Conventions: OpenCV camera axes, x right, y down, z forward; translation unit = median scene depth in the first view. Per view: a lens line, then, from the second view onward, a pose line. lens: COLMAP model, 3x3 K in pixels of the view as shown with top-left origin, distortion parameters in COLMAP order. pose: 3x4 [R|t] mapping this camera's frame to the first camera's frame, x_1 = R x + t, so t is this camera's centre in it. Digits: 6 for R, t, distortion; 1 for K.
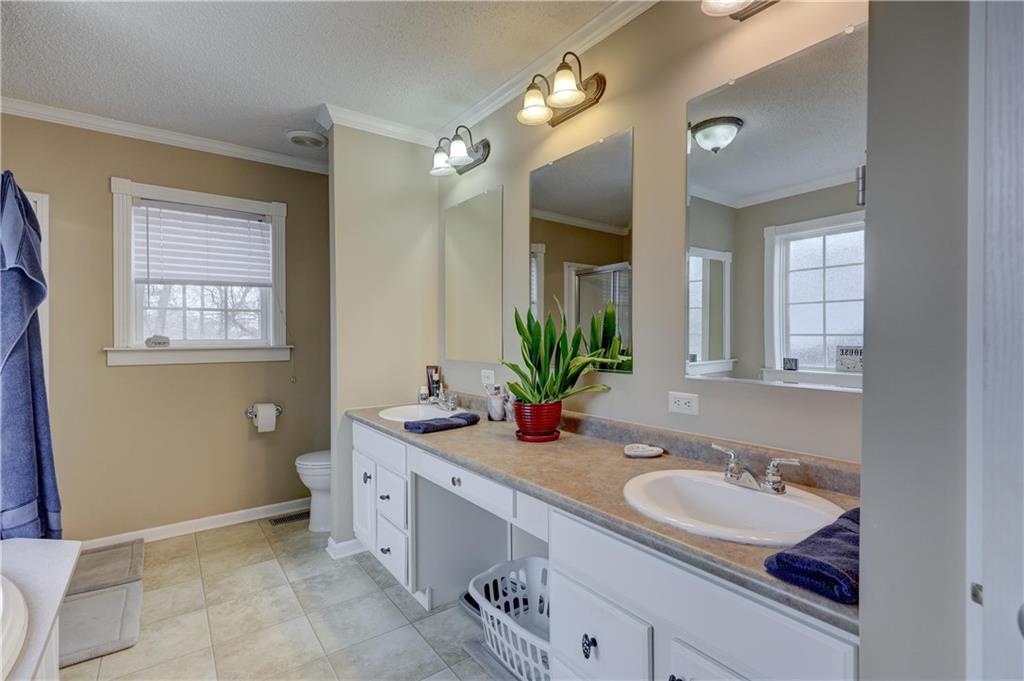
lens RADIAL K [[482.7, 0, 511.3], [0, 482.7, 340.0], [0, 0, 1]] dist [0.010263, 0.000322]
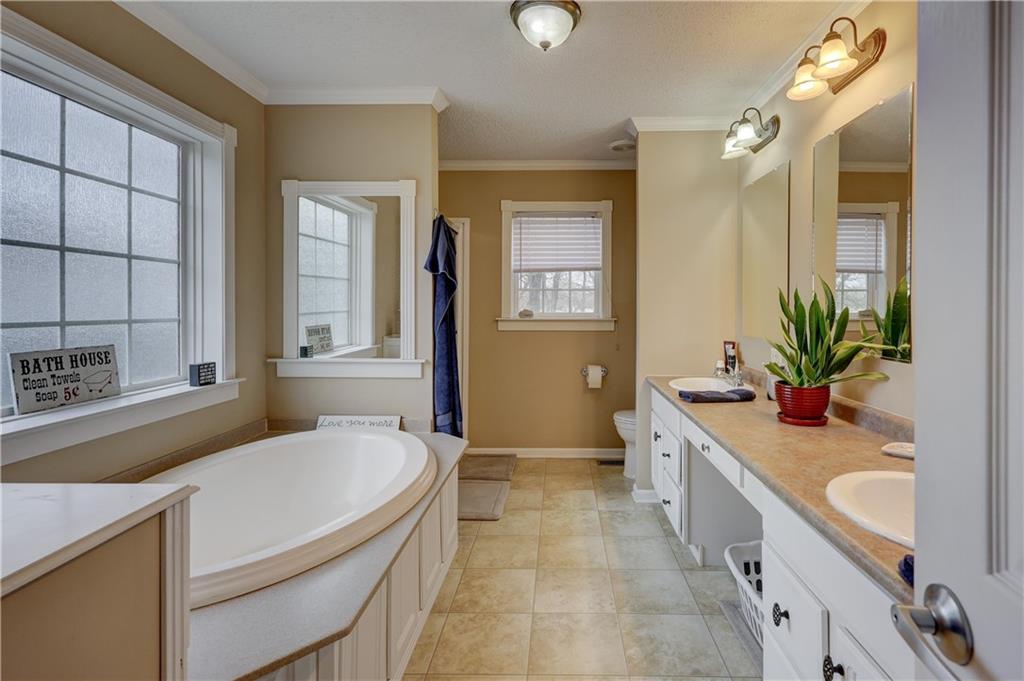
lens RADIAL K [[482.7, 0, 543.9], [0, 482.7, 307.2], [0, 0, 1]] dist [0.010263, 0.000322]
pose [[0.795517, 0.005453, -0.605907, 0.184093], [-0.008187, 0.999965, -0.001750, -0.018375], [0.605876, 0.006353, 0.795534, -0.078534]]
